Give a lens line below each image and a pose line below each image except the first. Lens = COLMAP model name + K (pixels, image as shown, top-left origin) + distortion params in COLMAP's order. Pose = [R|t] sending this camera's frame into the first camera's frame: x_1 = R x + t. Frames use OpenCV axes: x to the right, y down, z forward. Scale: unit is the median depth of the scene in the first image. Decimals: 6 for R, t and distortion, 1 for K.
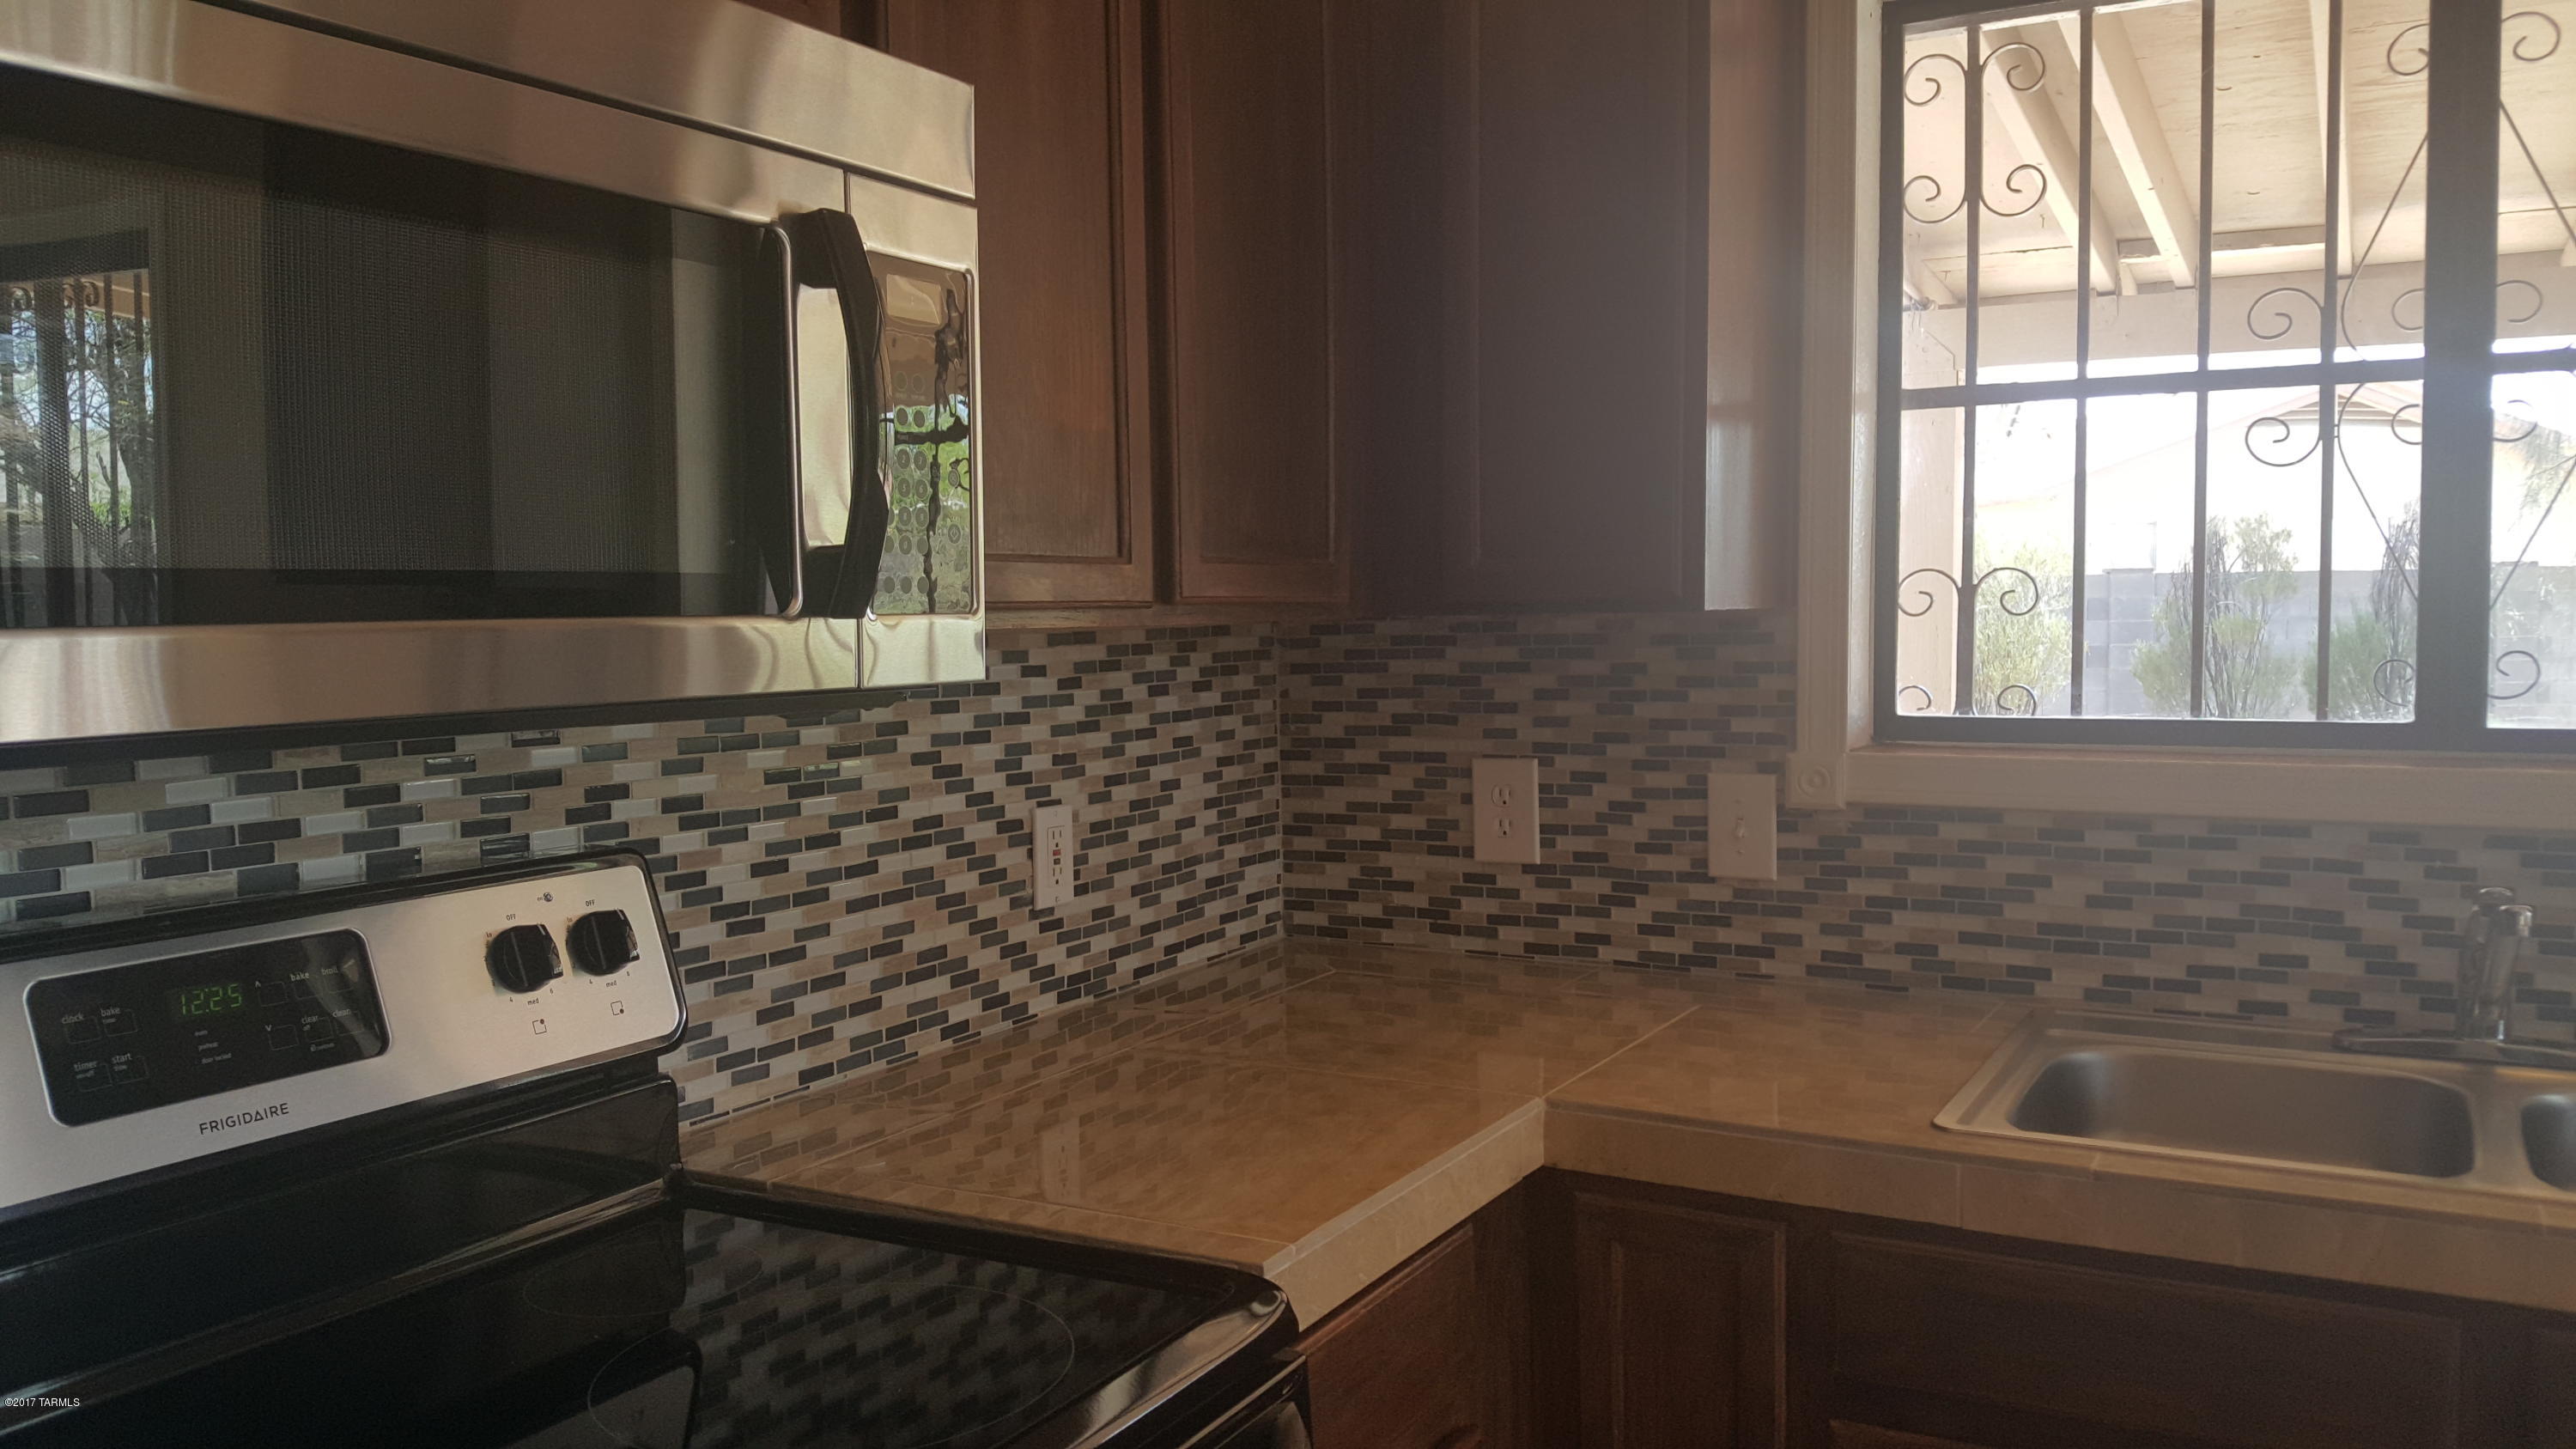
lens RADIAL K [[1891.7, 0, 1288.0], [0, 1891.7, 724.5], [0, 0, 1]] dist [0.144350, -0.000375]
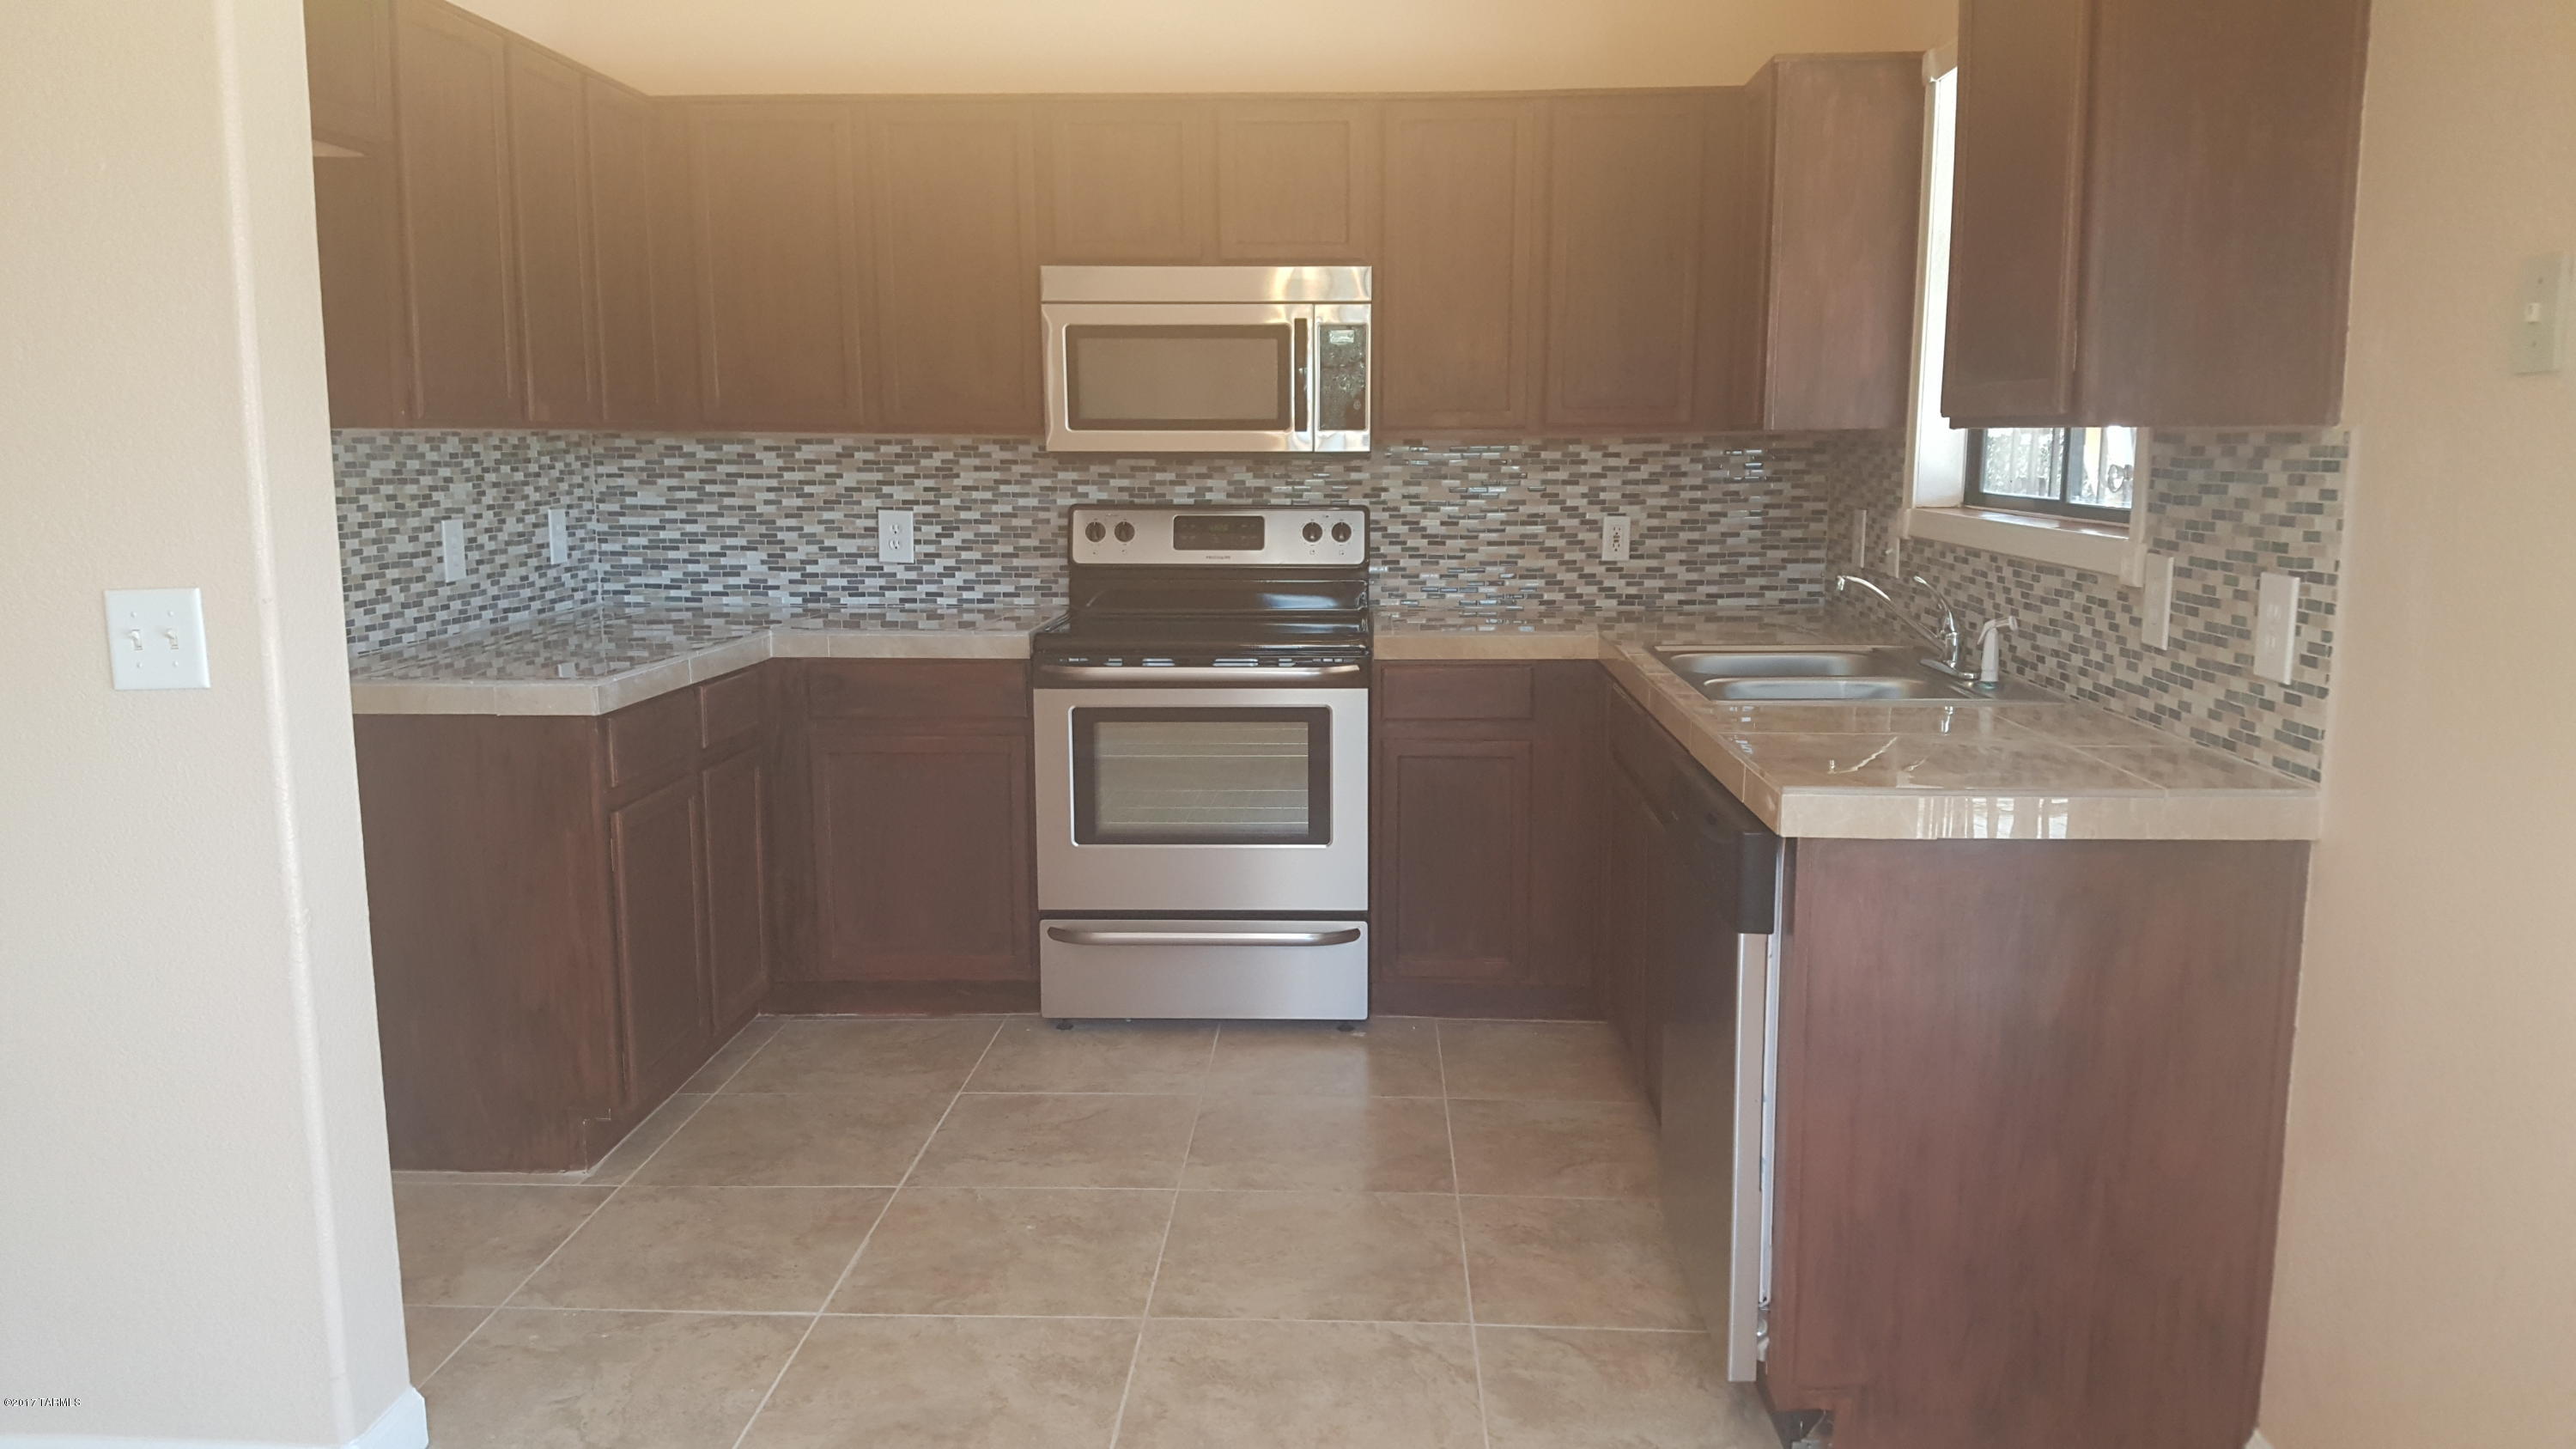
lens RADIAL K [[1891.7, 0, 1288.0], [0, 1891.7, 724.5], [0, 0, 1]] dist [0.144350, -0.000375]
pose [[0.464763, 0.143583, -0.873716, 1.746071], [-0.056209, 0.989558, 0.132720, 0.010248], [0.883649, -0.012573, 0.467981, -0.414548]]
